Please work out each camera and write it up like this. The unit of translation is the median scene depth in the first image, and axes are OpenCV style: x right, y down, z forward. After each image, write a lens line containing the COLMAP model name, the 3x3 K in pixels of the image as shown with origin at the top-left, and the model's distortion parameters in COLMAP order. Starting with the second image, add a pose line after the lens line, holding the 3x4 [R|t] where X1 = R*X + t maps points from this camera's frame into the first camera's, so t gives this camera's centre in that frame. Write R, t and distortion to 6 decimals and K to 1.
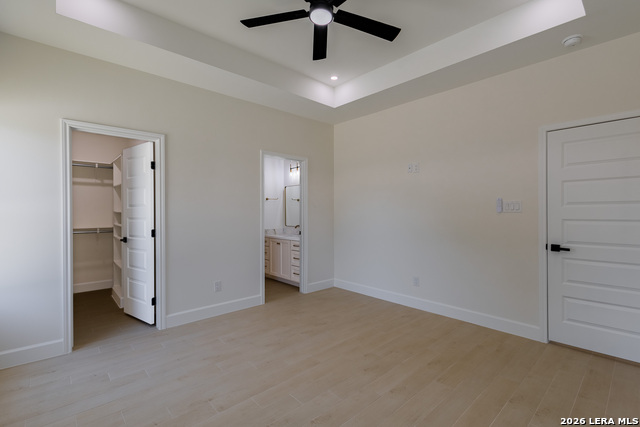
lens RADIAL K [[292.6, 0, 319.6], [0, 292.6, 214.0], [0, 0, 1]] dist [0.007629, -0.001216]
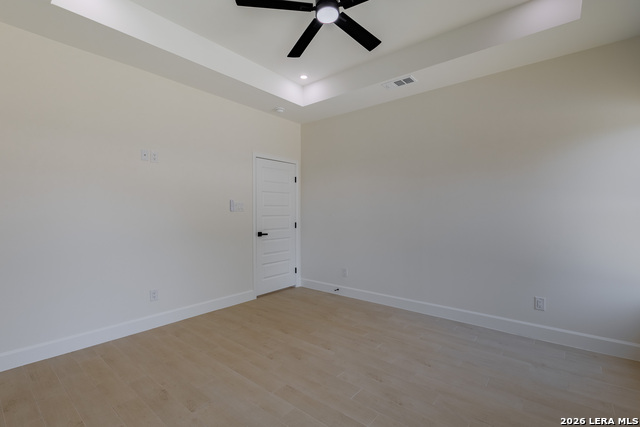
lens RADIAL K [[292.6, 0, 319.4], [0, 292.6, 212.7], [0, 0, 1]] dist [0.007629, -0.001216]
pose [[-0.132618, -0.006066, 0.991149, -0.748696], [0.012613, 0.999890, 0.007807, -0.004757], [-0.991087, 0.013537, -0.132527, 0.879491]]
